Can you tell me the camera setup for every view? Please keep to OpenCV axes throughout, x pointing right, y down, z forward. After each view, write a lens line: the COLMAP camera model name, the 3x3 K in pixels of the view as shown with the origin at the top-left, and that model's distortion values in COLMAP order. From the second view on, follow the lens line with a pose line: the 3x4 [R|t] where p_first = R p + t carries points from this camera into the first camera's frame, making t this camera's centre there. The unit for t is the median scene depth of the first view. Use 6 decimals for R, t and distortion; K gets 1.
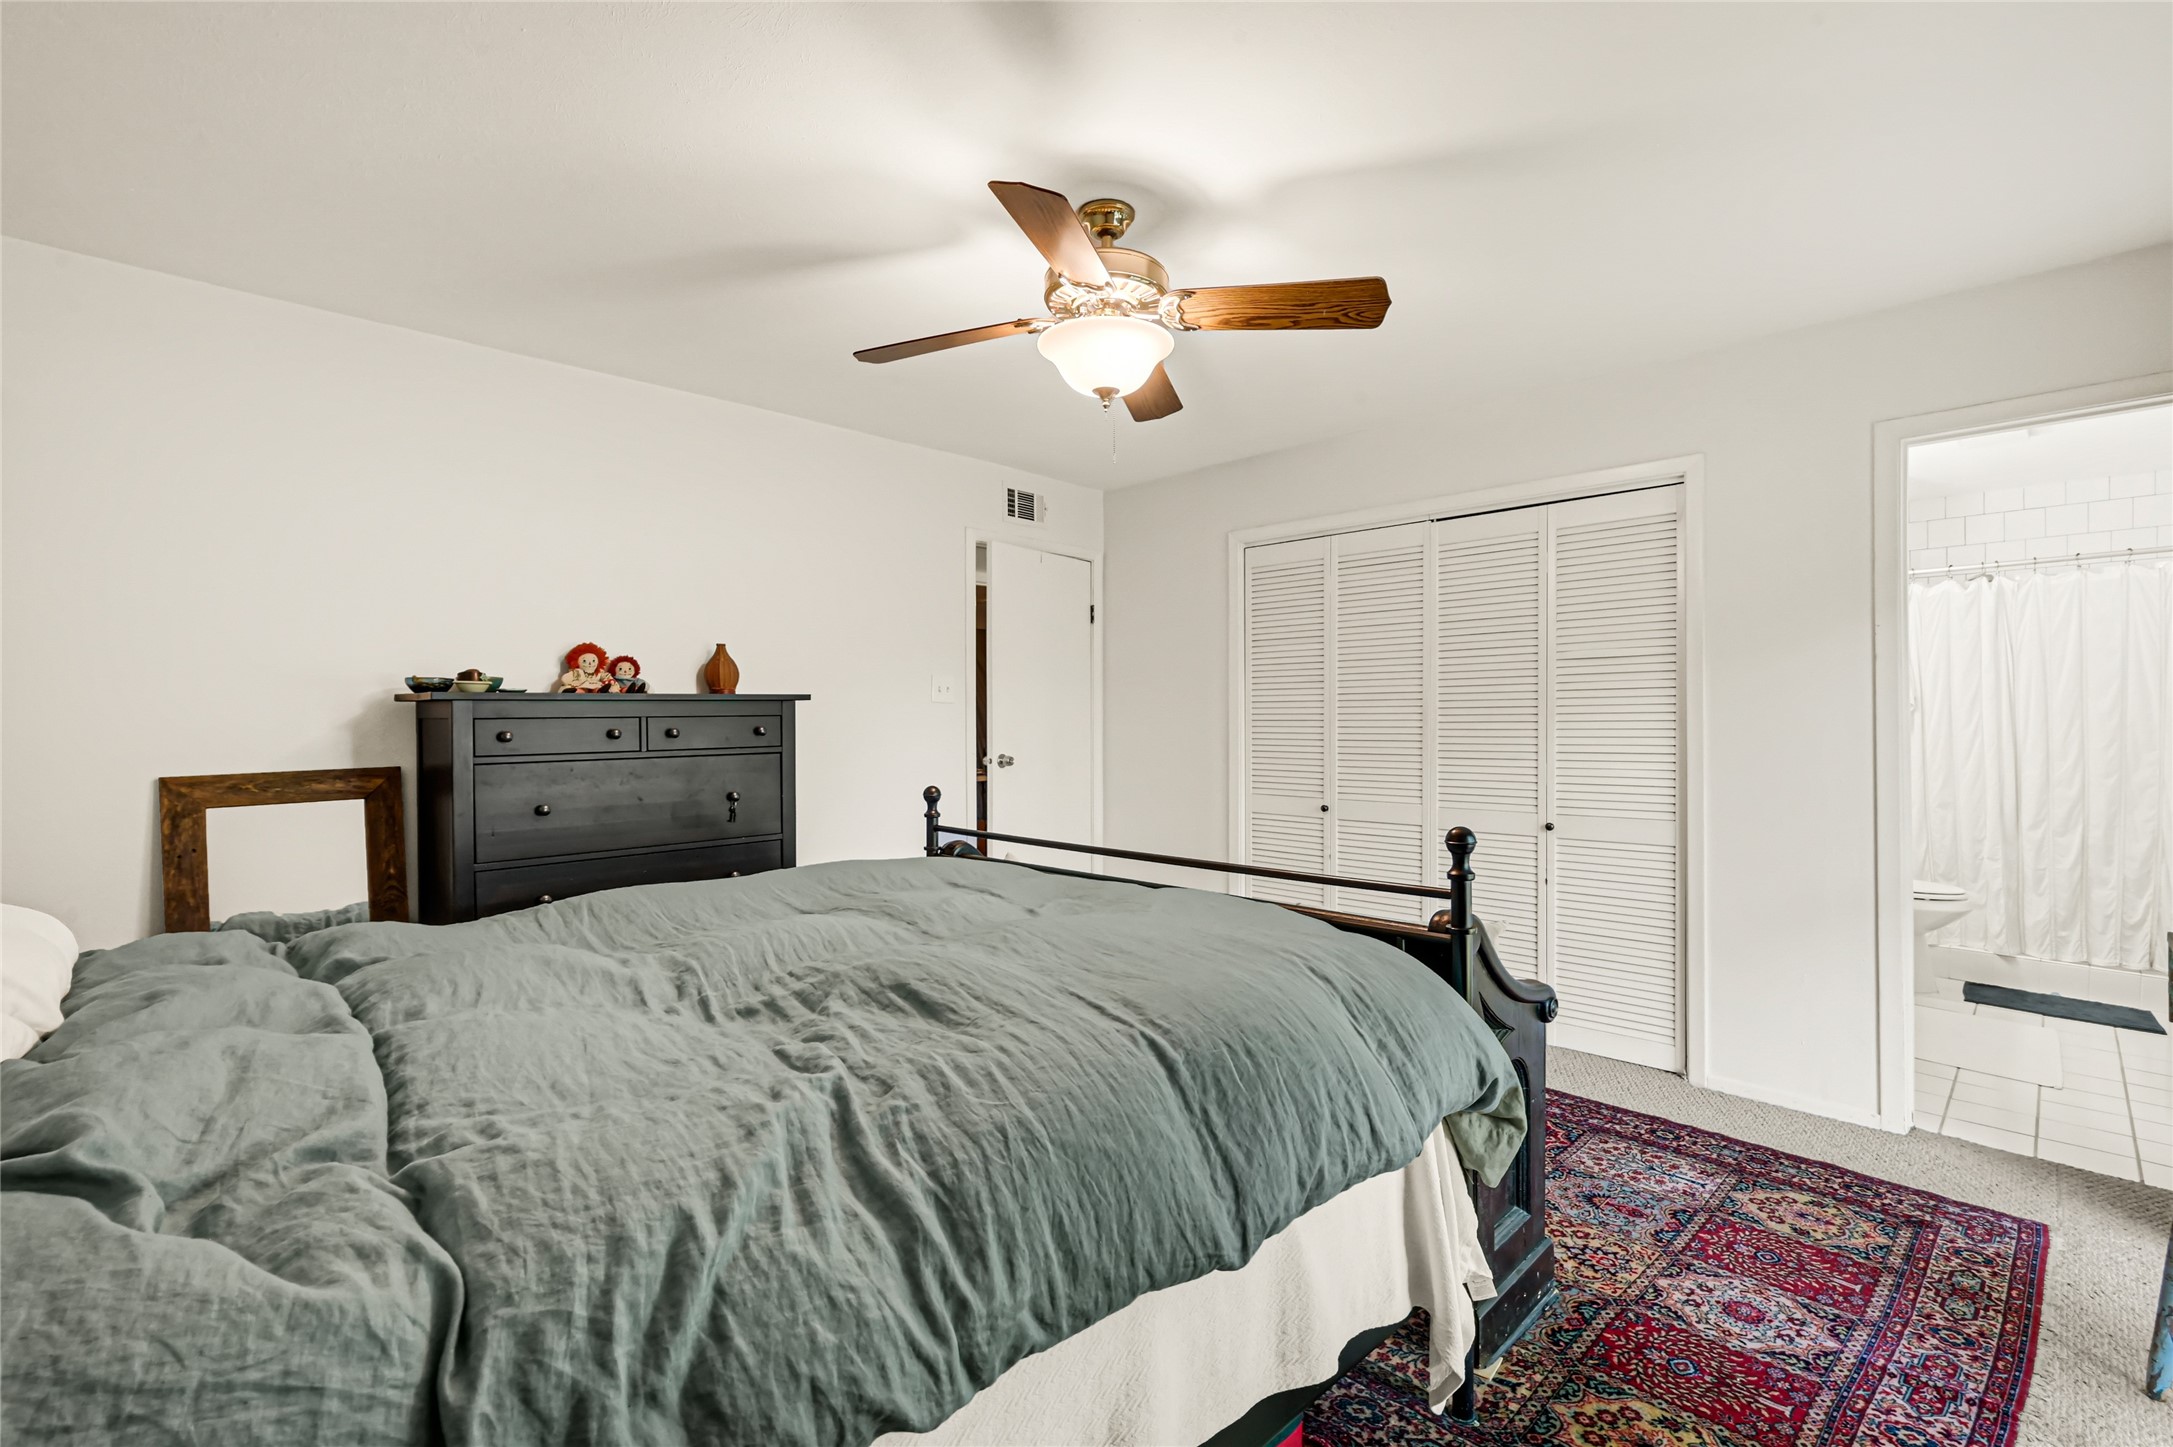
lens RADIAL K [[977.0, 0, 1102.1], [0, 977.0, 722.9], [0, 0, 1]] dist [-0.001673, 0.000064]
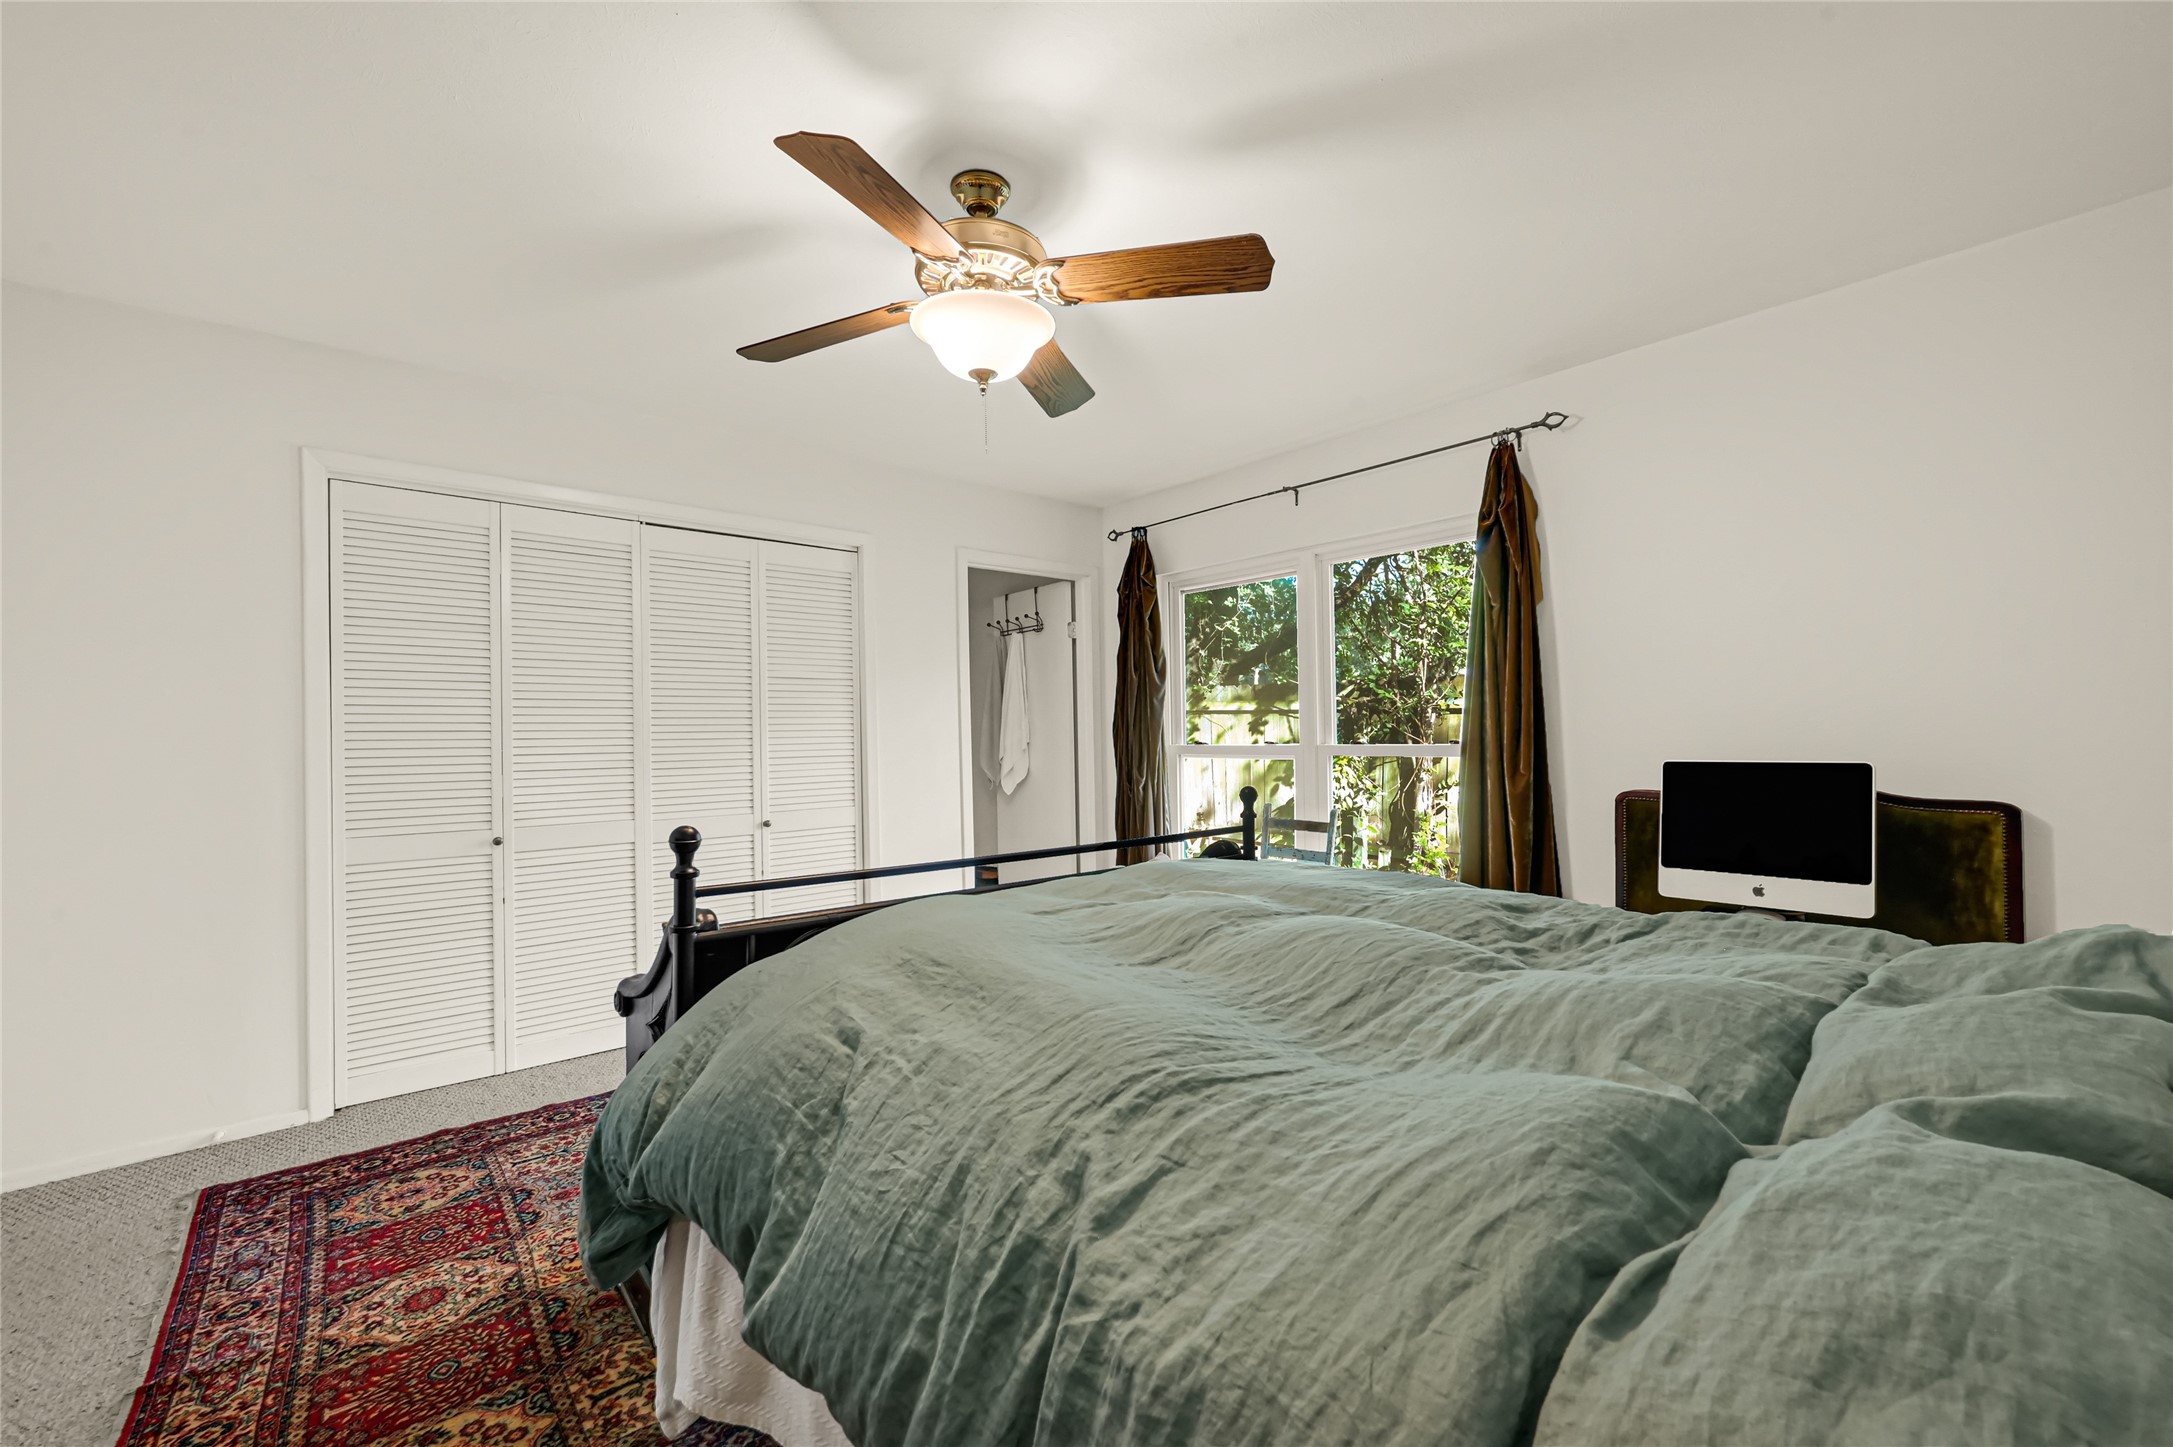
lens RADIAL K [[891.9, 0, 1093.5], [0, 891.9, 723.7], [0, 0, 1]] dist [-0.002043, 0.000029]
pose [[0.076976, 0.011391, 0.996968, -0.591714], [0.011570, 0.999857, -0.012318, 0.007457], [-0.996966, 0.012484, 0.076833, 0.582805]]
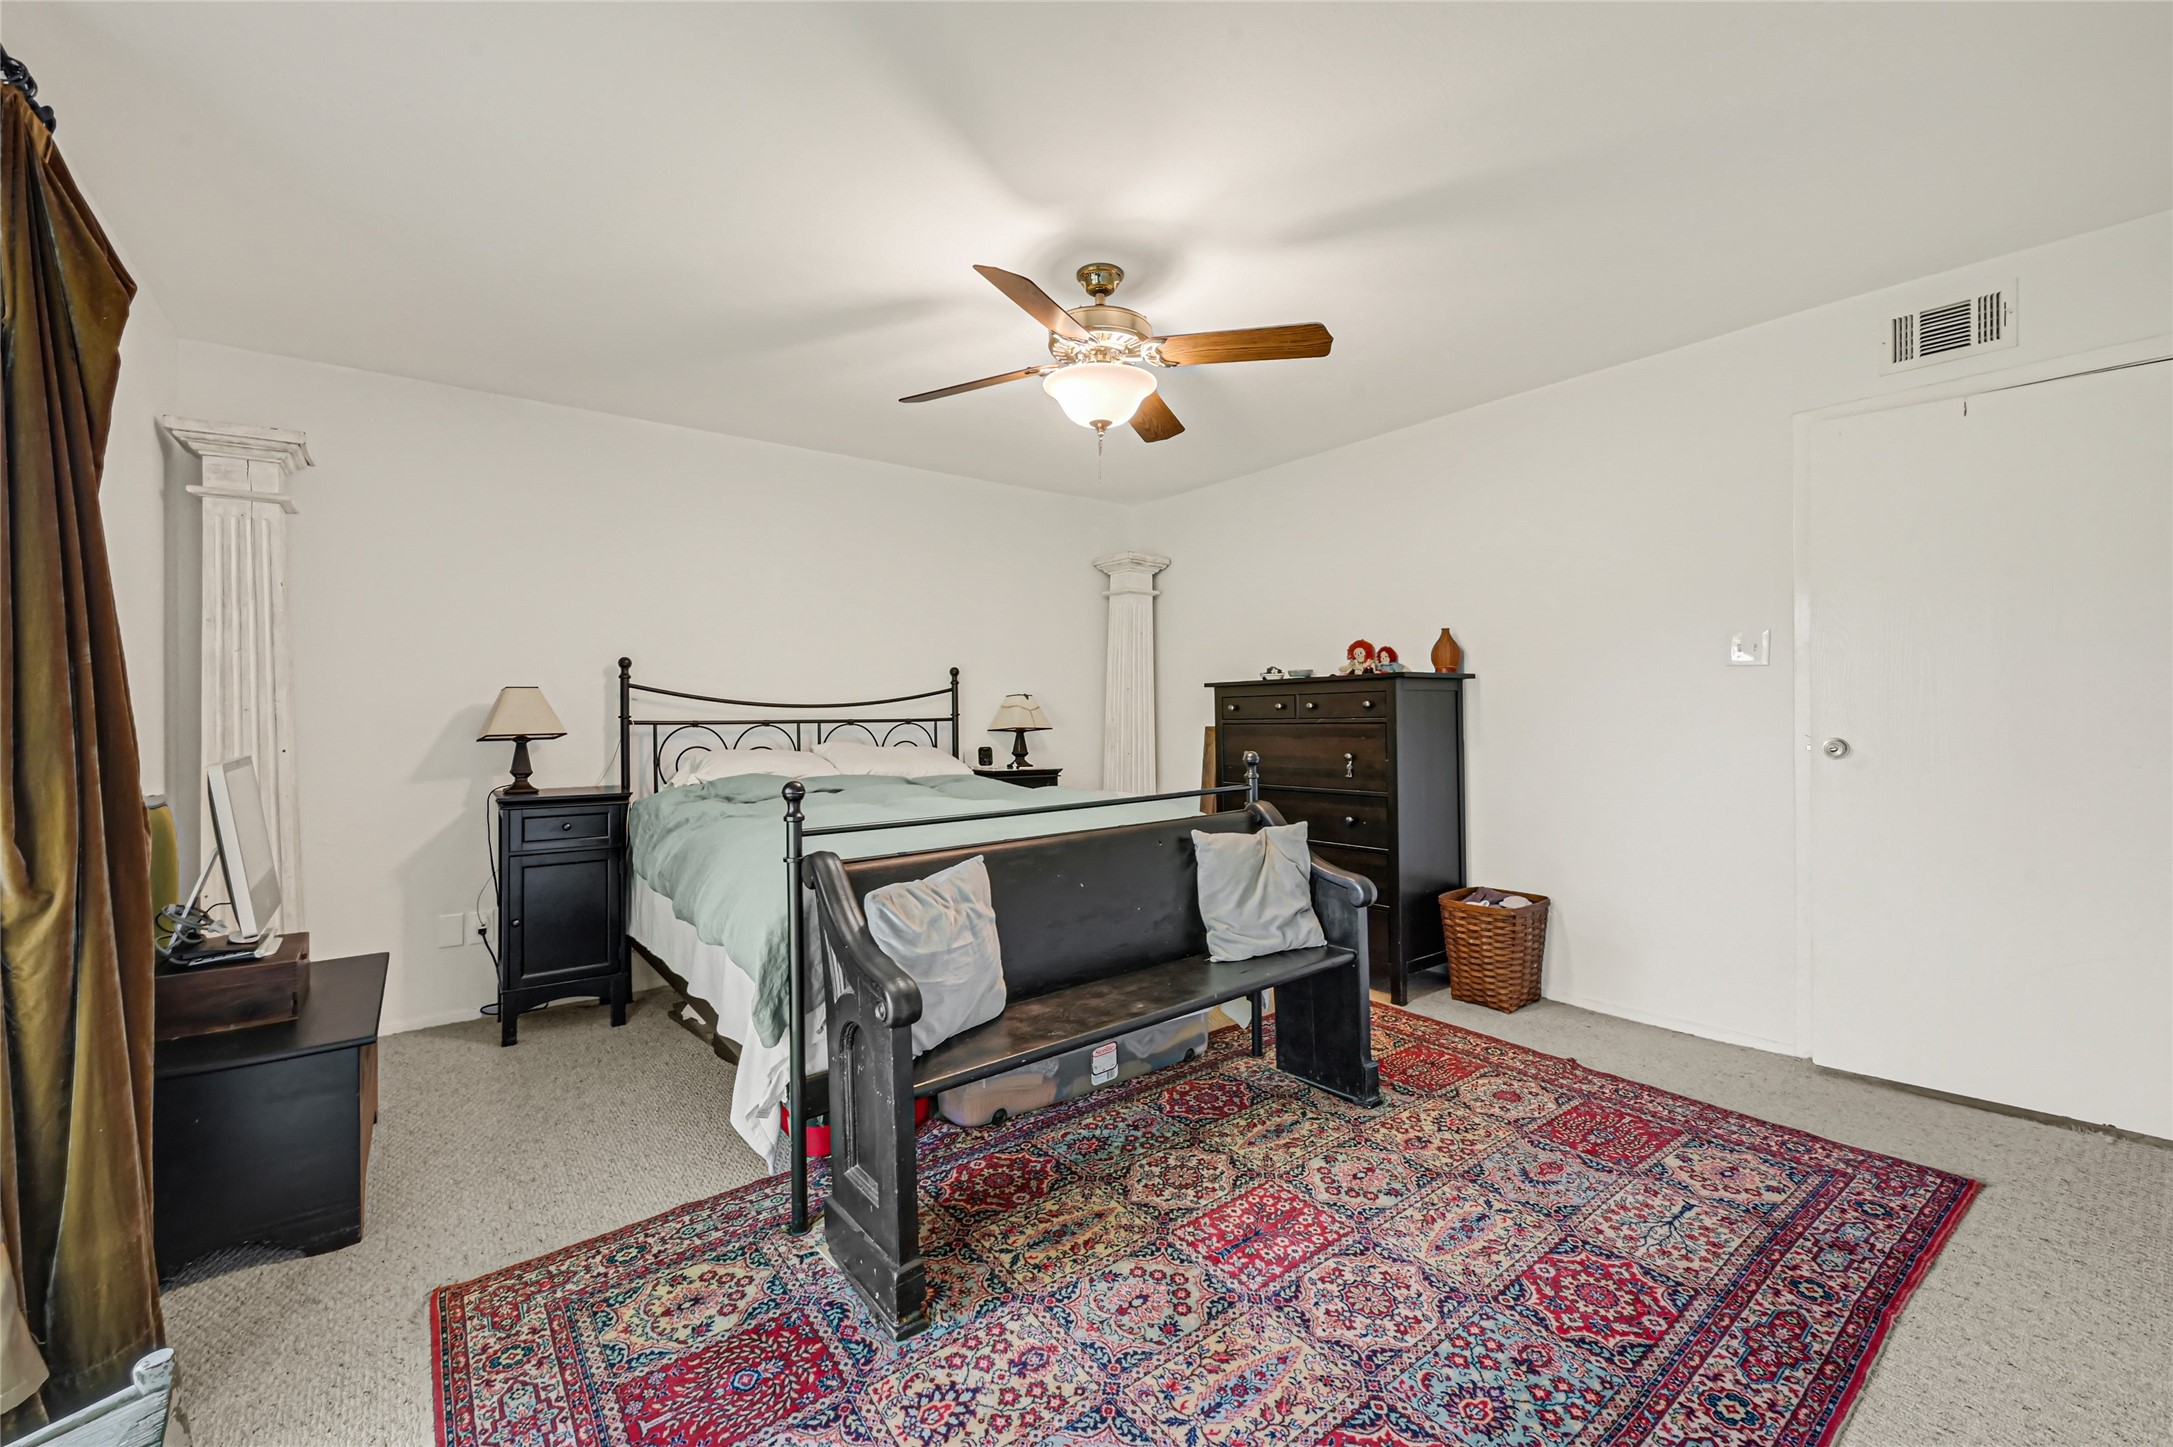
lens RADIAL K [[895.1, 0, 1100.9], [0, 895.1, 704.6], [0, 0, 1]] dist [-0.002408, -0.000114]
pose [[-0.125156, 0.002855, -0.992133, 0.768265], [0.011775, 0.999930, 0.001392, 0.003140], [0.992067, -0.011508, -0.125180, 0.794110]]
